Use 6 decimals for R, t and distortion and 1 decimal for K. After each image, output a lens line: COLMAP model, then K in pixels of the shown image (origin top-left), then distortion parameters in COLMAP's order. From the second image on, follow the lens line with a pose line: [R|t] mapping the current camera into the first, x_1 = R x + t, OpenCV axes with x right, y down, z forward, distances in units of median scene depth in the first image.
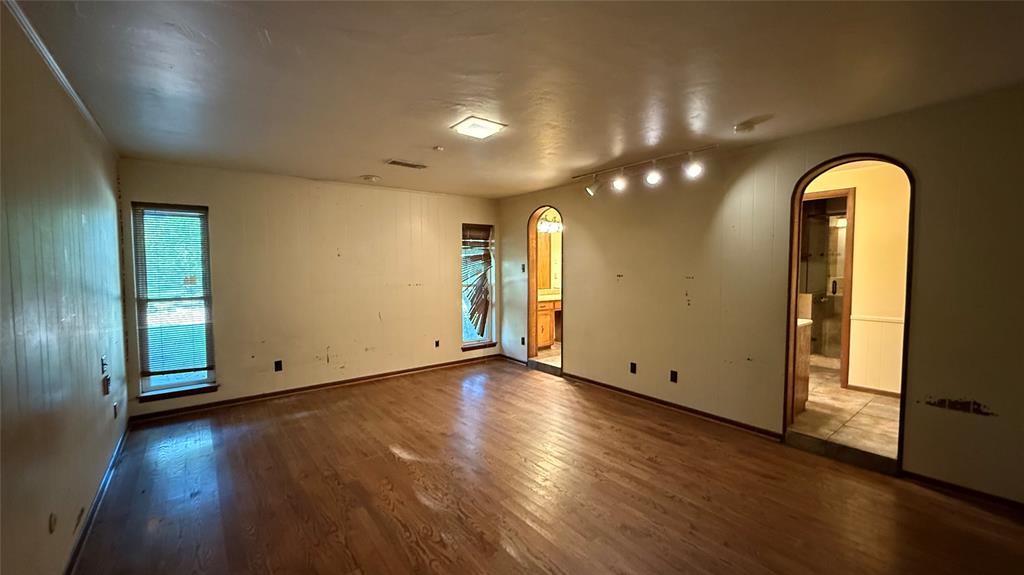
lens RADIAL K [[407.5, 0, 509.0], [0, 407.5, 289.5], [0, 0, 1]] dist [0.001061, 0.000570]
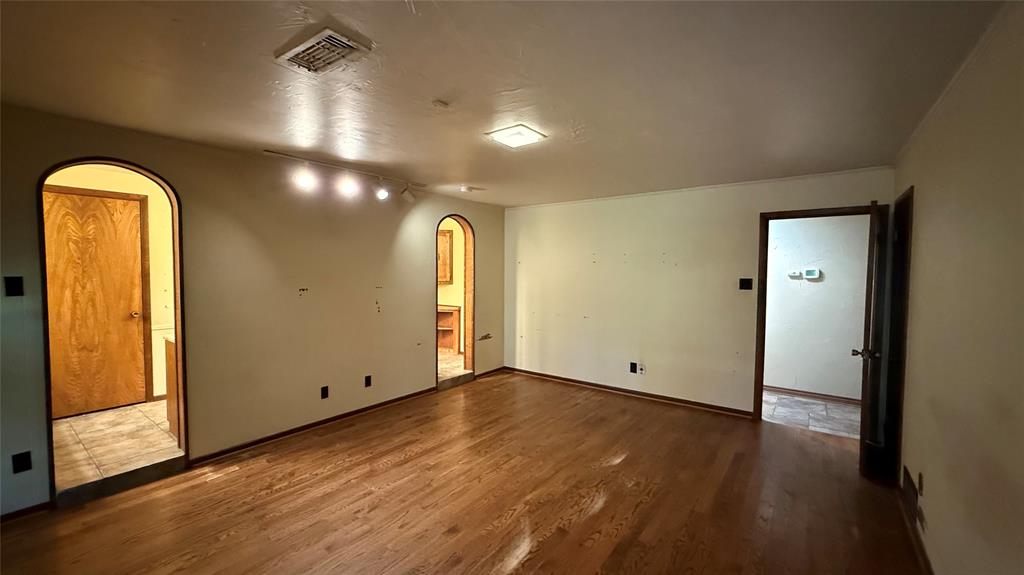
lens RADIAL K [[407.5, 0, 509.6], [0, 407.5, 285.4], [0, 0, 1]] dist [0.001061, 0.000570]
pose [[-0.259741, -0.035230, 0.965035, -0.817075], [0.049651, 0.997525, 0.049780, -0.080783], [-0.964401, 0.060844, -0.257349, 1.043232]]
